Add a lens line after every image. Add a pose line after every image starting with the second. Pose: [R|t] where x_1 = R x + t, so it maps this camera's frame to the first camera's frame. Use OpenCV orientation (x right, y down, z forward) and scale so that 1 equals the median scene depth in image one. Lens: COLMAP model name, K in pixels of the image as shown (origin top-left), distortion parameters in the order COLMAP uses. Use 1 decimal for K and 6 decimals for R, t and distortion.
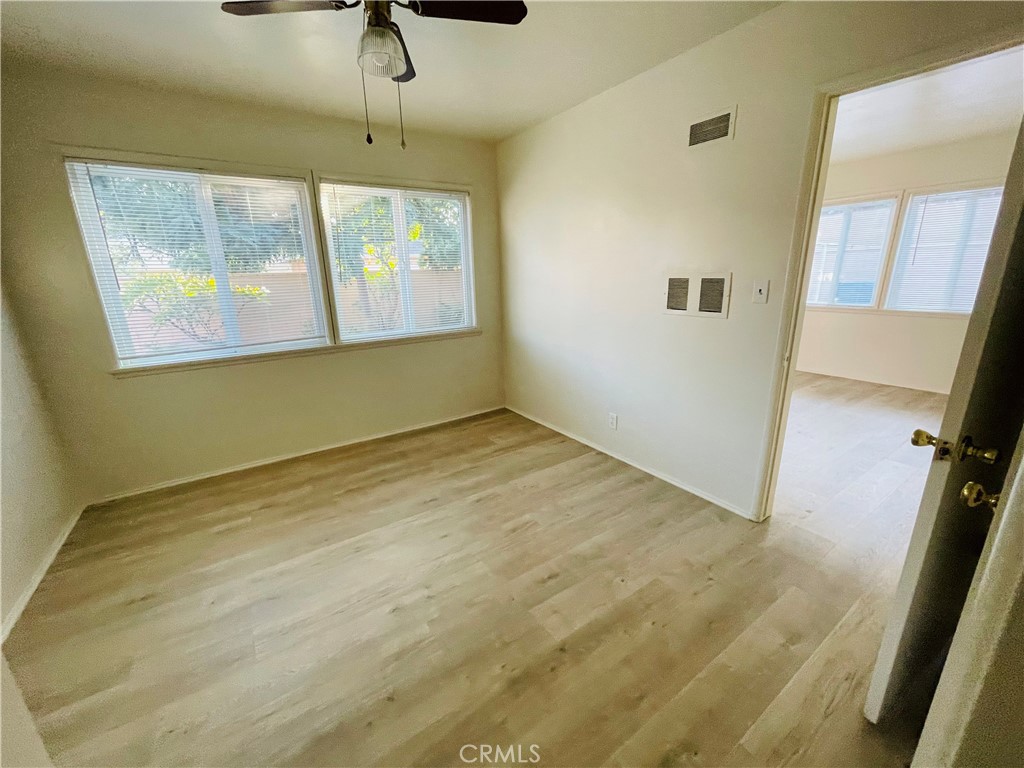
lens RADIAL K [[408.9, 0, 509.3], [0, 408.9, 380.3], [0, 0, 1]] dist [0.000731, -0.000208]
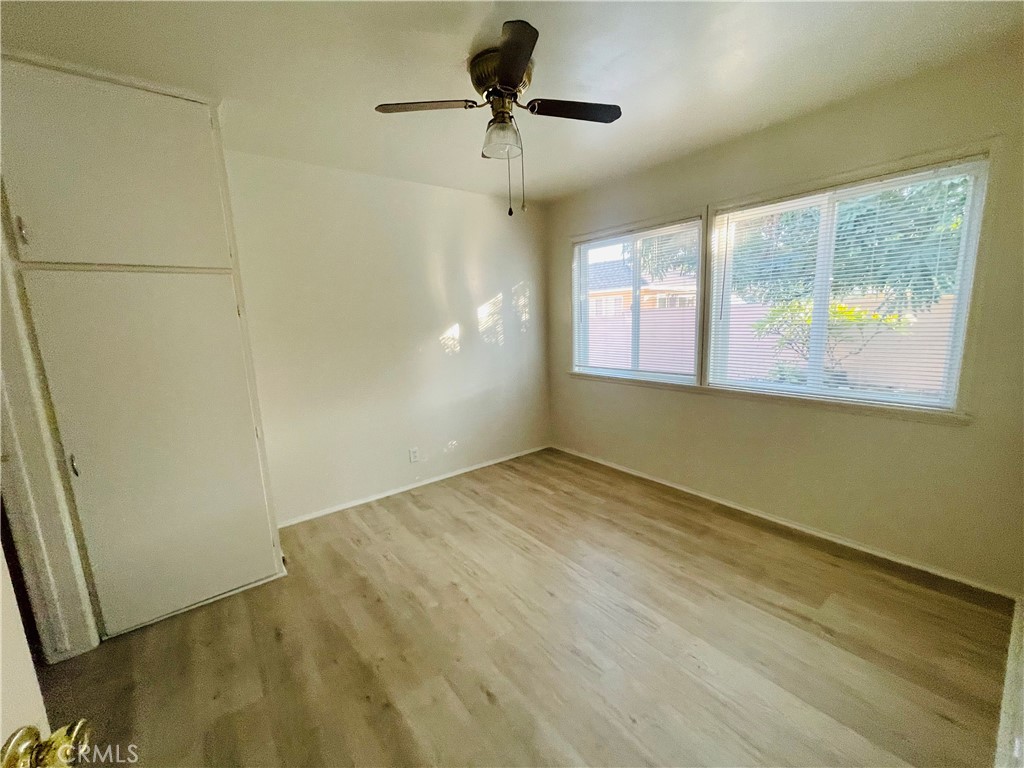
lens RADIAL K [[414.2, 0, 516.2], [0, 414.2, 384.7], [0, 0, 1]] dist [0.000121, 0.000049]
pose [[0.076328, 0.186281, -0.979527, 0.565413], [-0.223215, 0.960652, 0.165297, -0.184748], [0.971776, 0.206028, 0.114905, 0.588261]]
